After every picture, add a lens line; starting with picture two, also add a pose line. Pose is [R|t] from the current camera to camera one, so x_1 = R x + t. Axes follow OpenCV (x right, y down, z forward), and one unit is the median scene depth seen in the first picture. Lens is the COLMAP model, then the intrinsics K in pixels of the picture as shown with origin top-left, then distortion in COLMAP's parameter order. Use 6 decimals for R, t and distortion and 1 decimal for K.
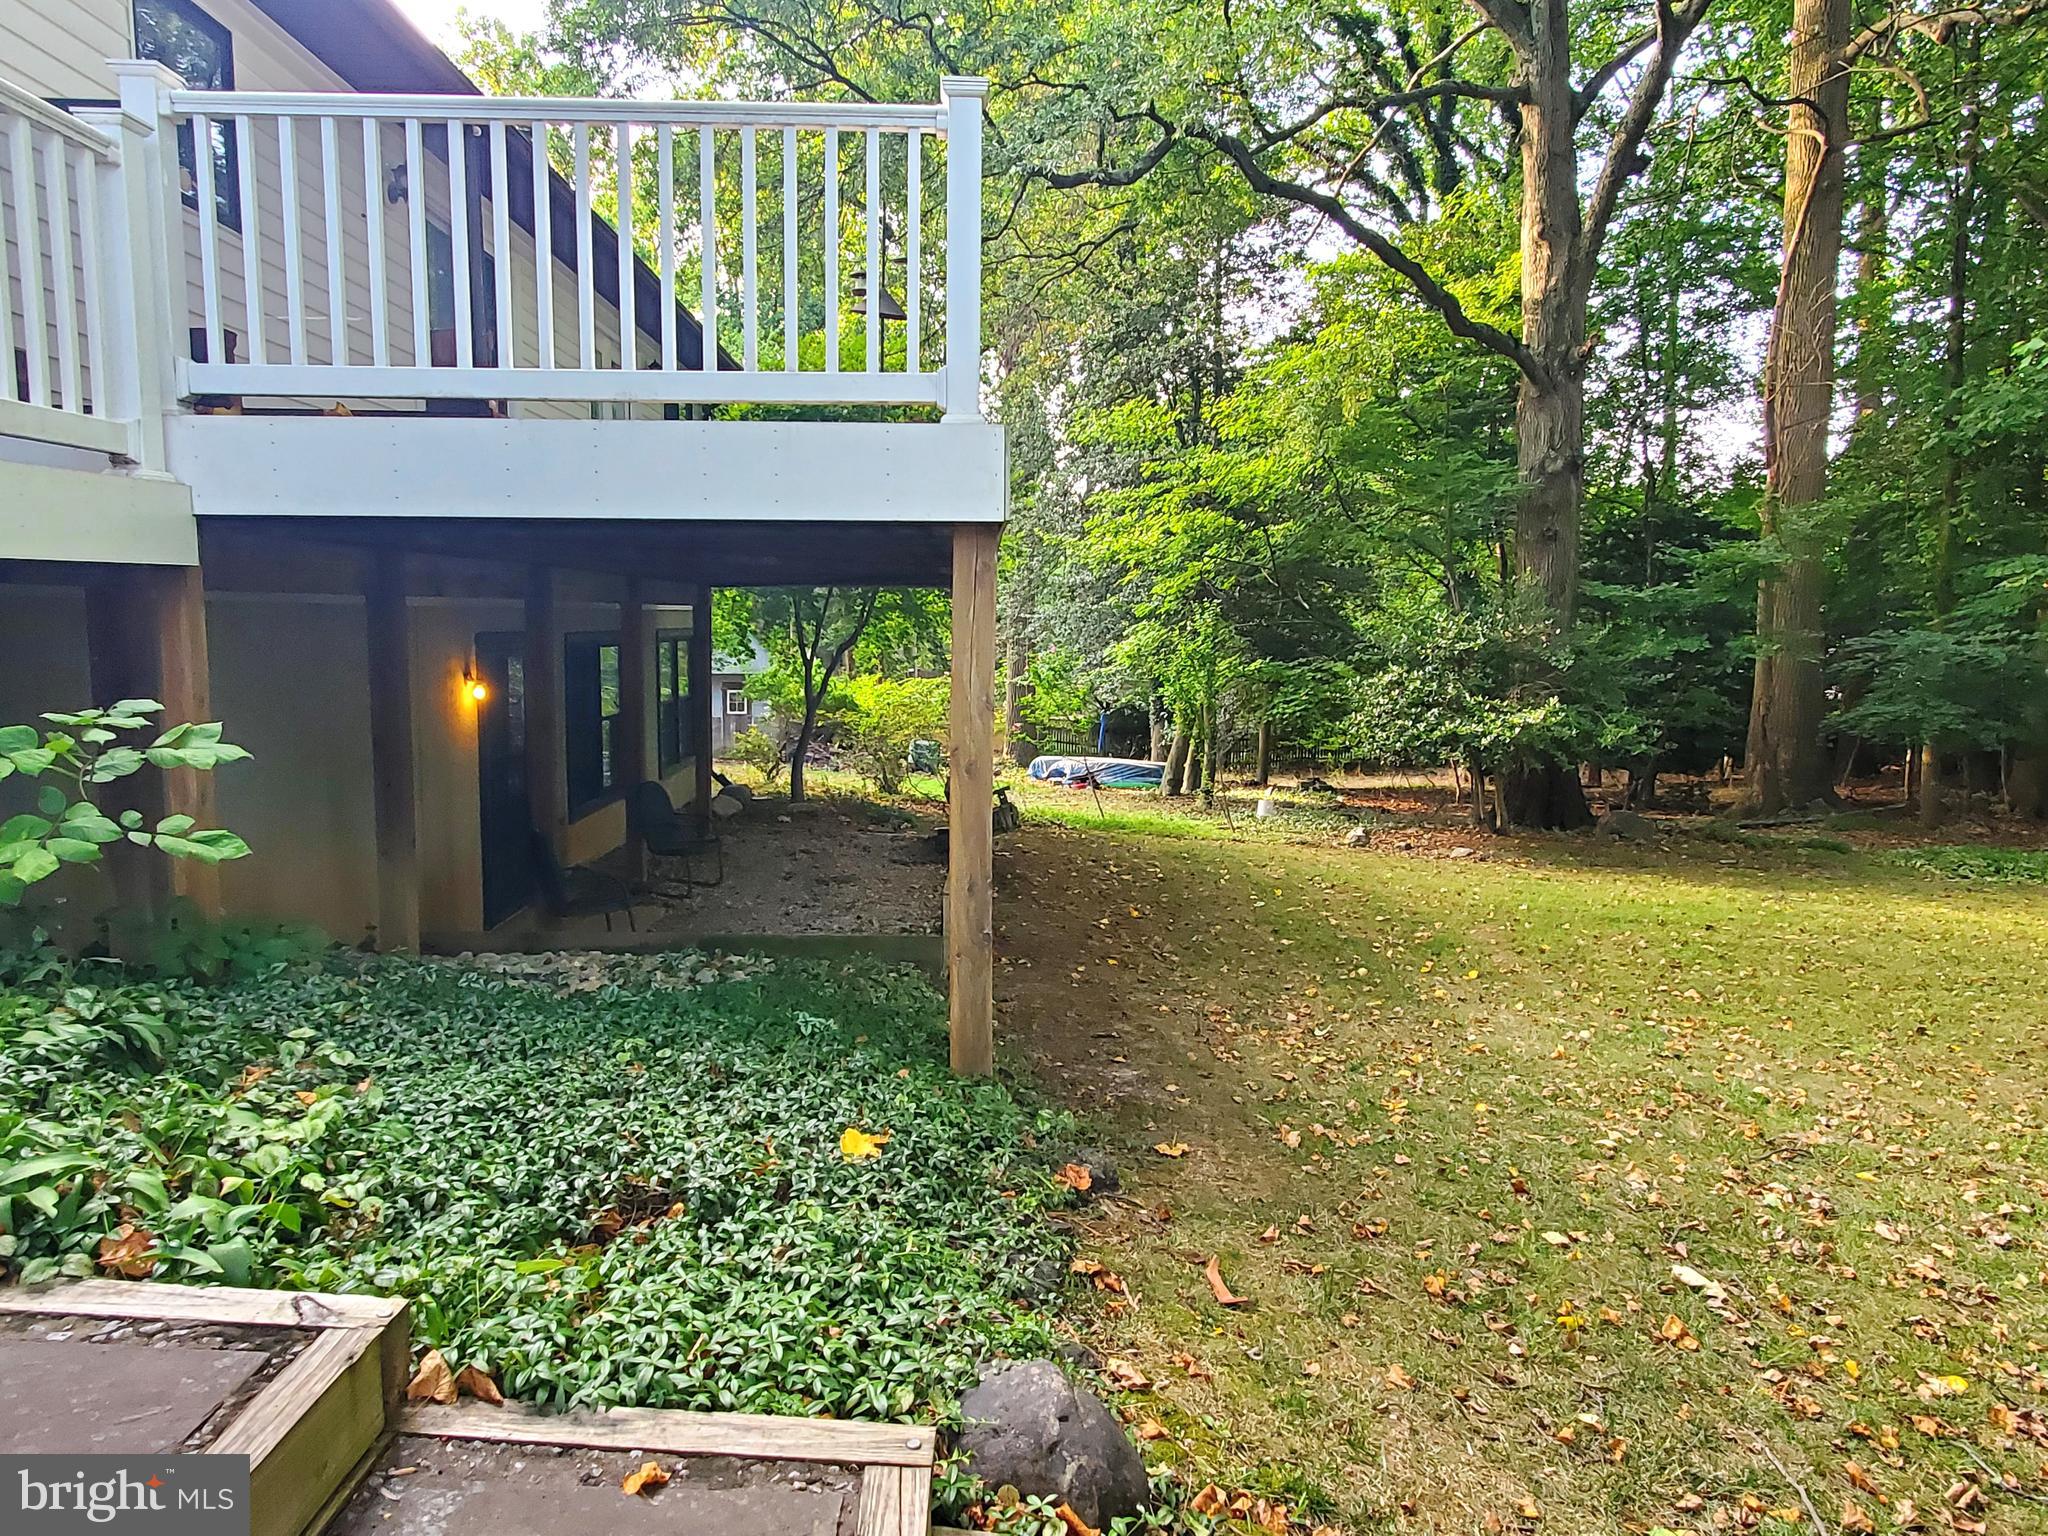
lens RADIAL K [[1339.7, 0, 1011.9], [0, 1339.7, 774.5], [0, 0, 1]] dist [0.004398, -0.003197]
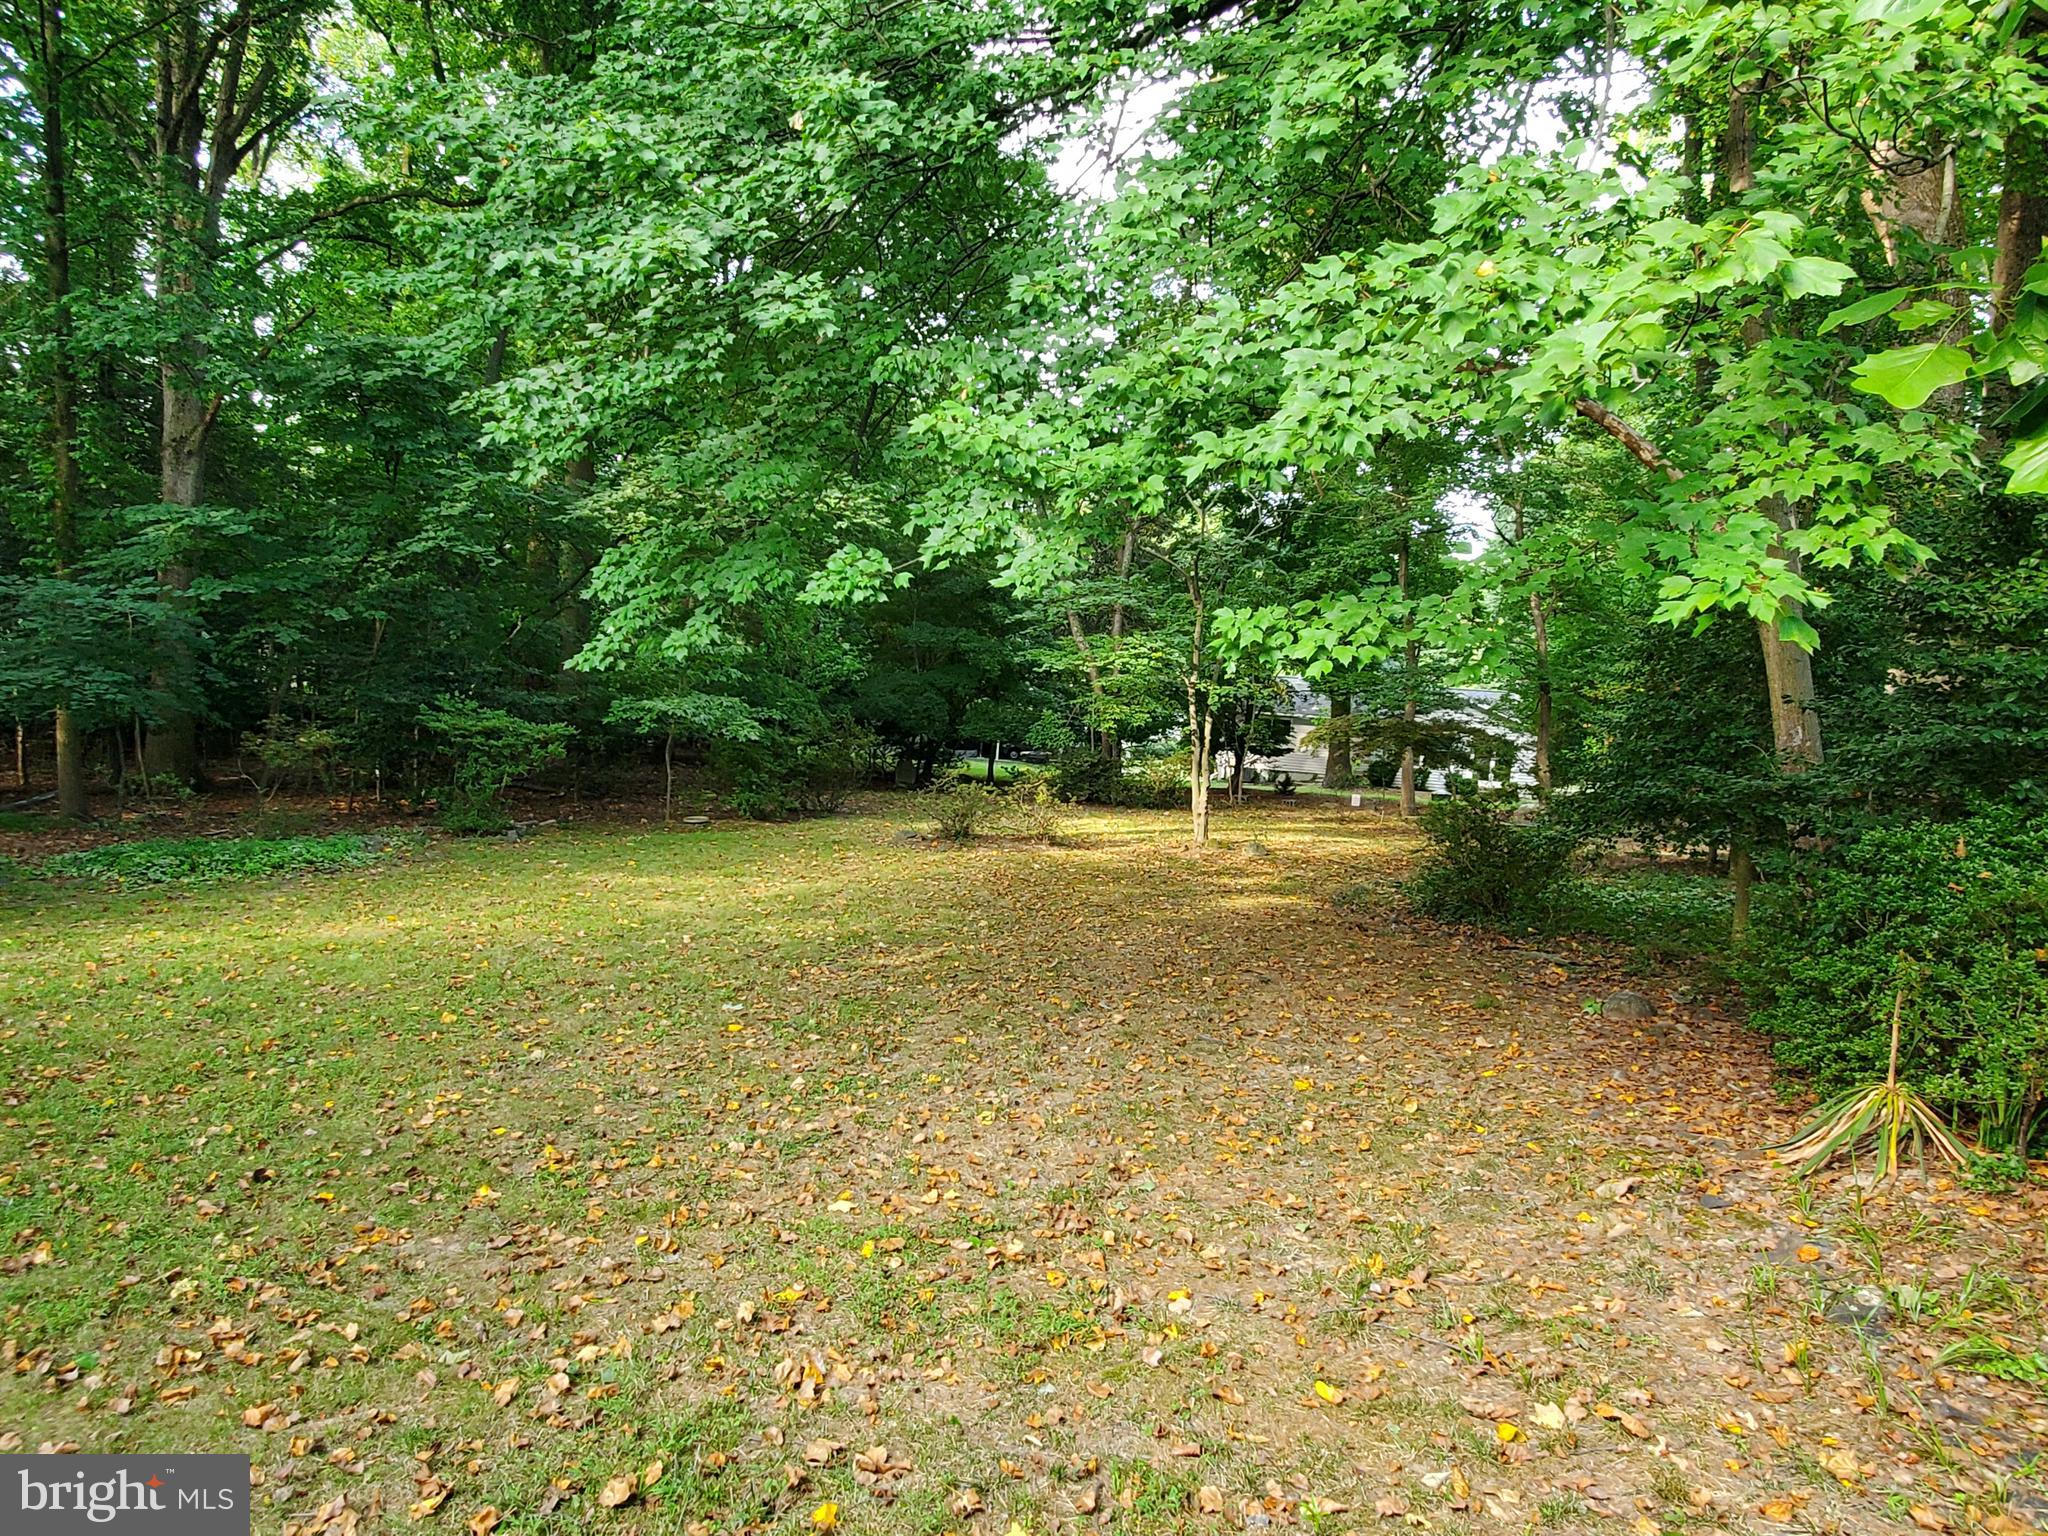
lens RADIAL K [[1339.7, 0, 1013.3], [0, 1339.7, 768.2], [0, 0, 1]] dist [0.004398, -0.003197]
pose [[0.319076, -0.057126, 0.946006, 0.100461], [0.045795, 0.997945, 0.044816, -0.003482], [-0.946622, 0.029023, 0.321037, 0.218226]]
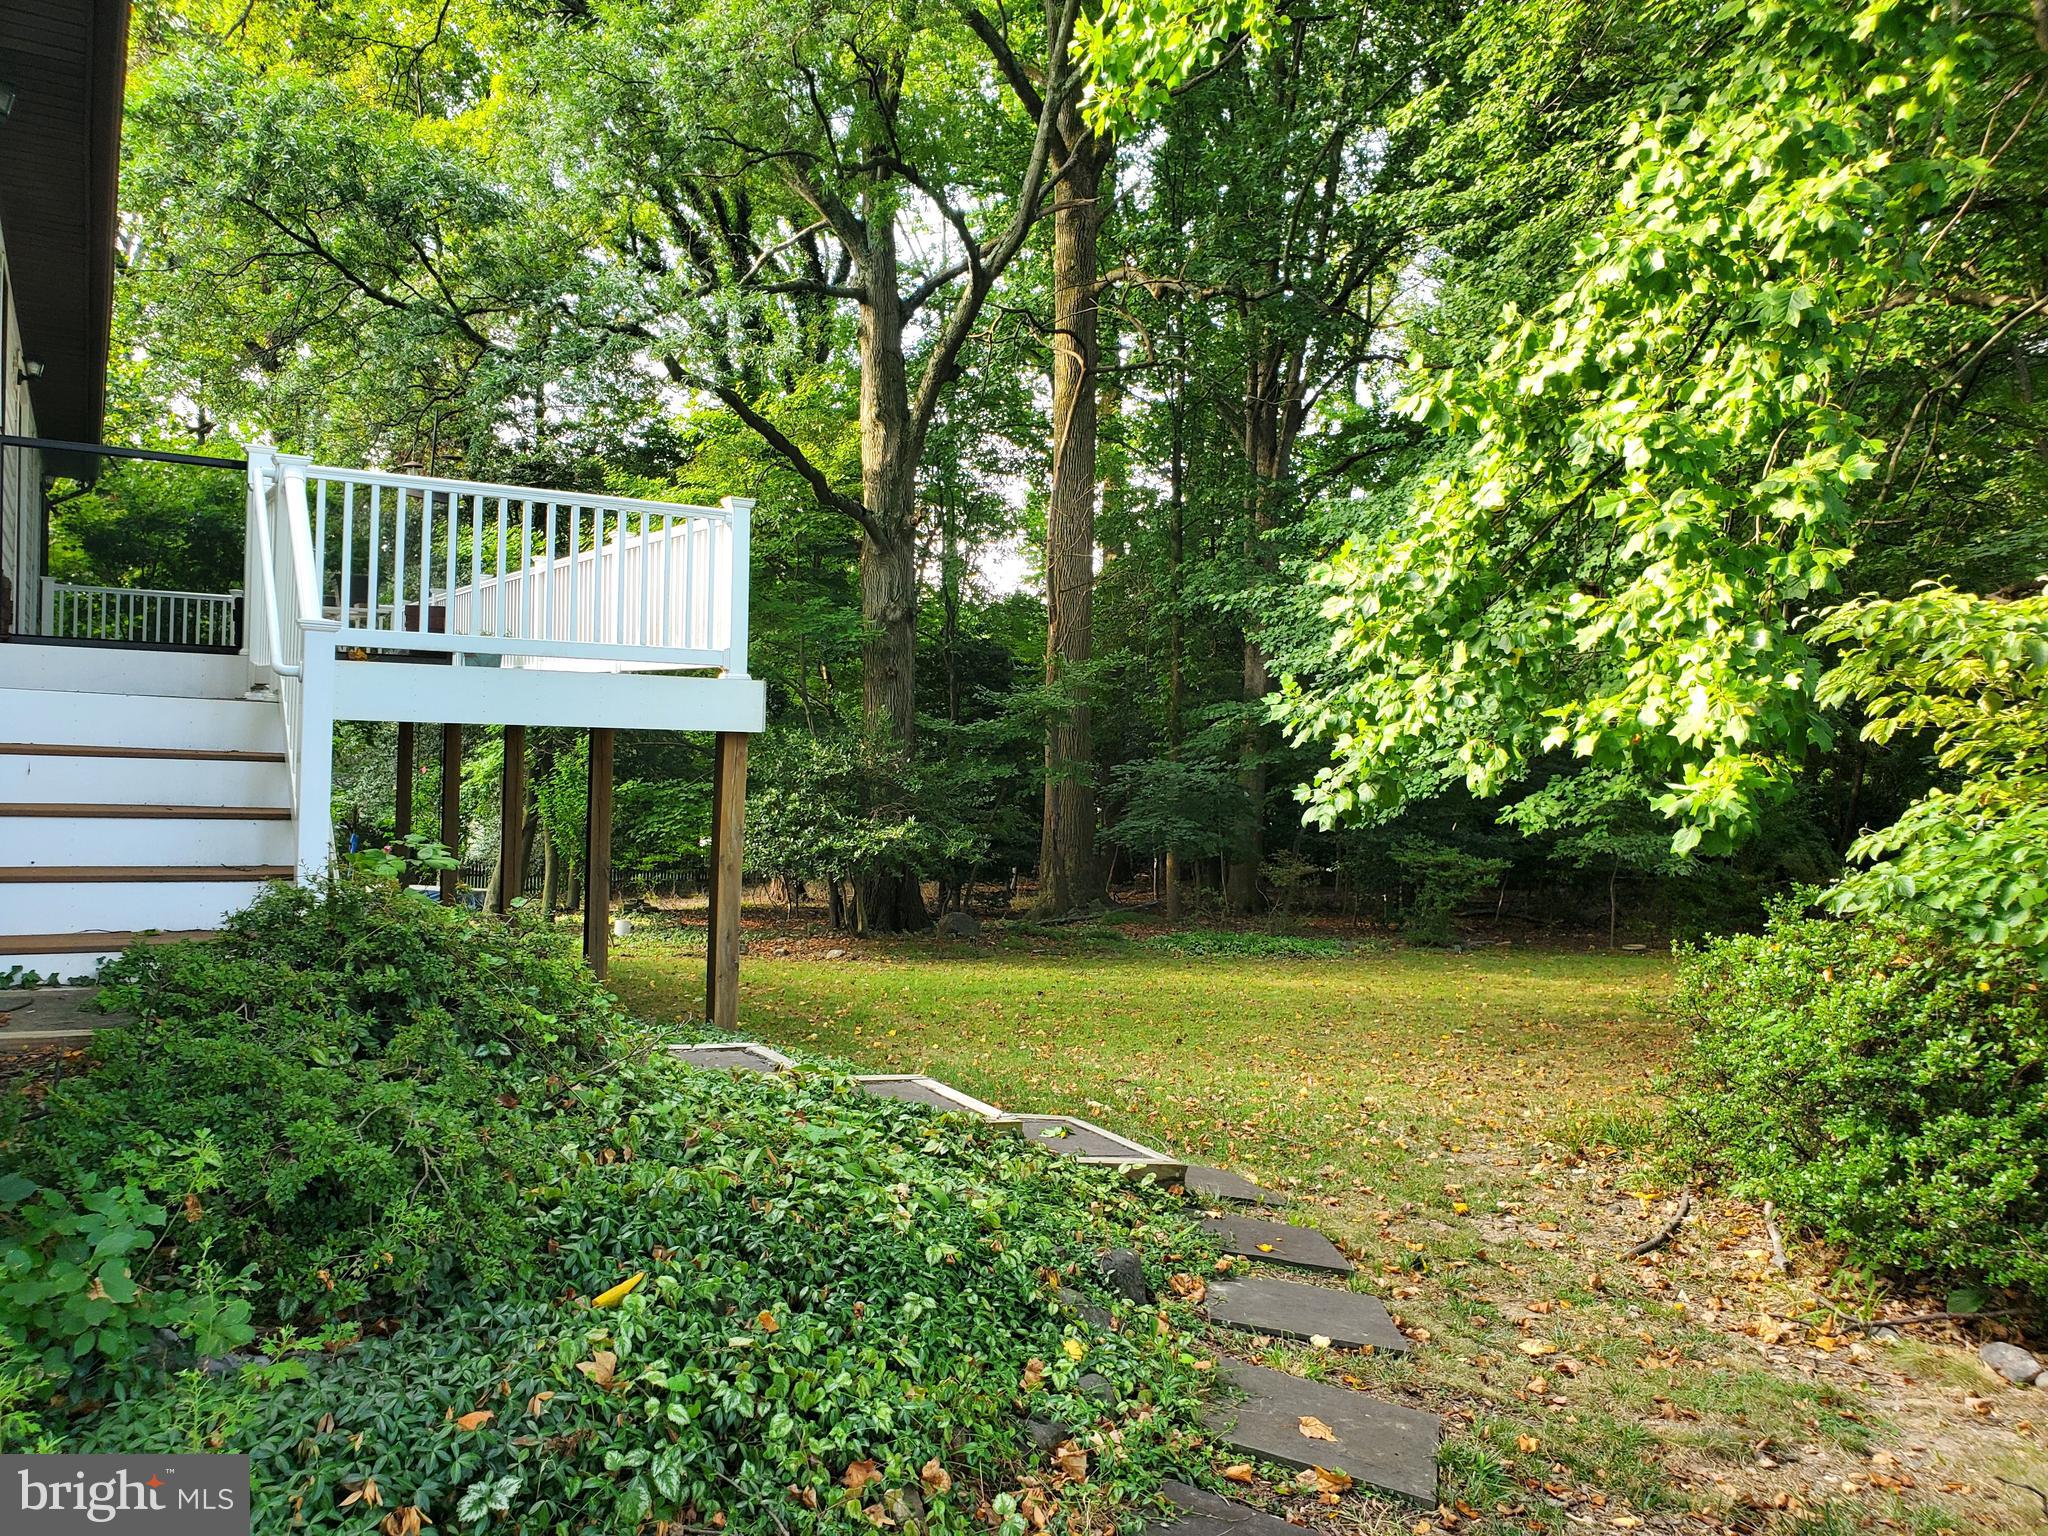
lens RADIAL K [[1572.7, 0, 1021.1], [0, 1572.7, 765.3], [0, 0, 1]] dist [0.080598, 0.000133]
pose [[0.873655, 0.010969, 0.486422, -0.155013], [0.031053, 0.996450, -0.078246, 0.007601], [-0.485553, 0.083465, 0.870213, -0.217680]]
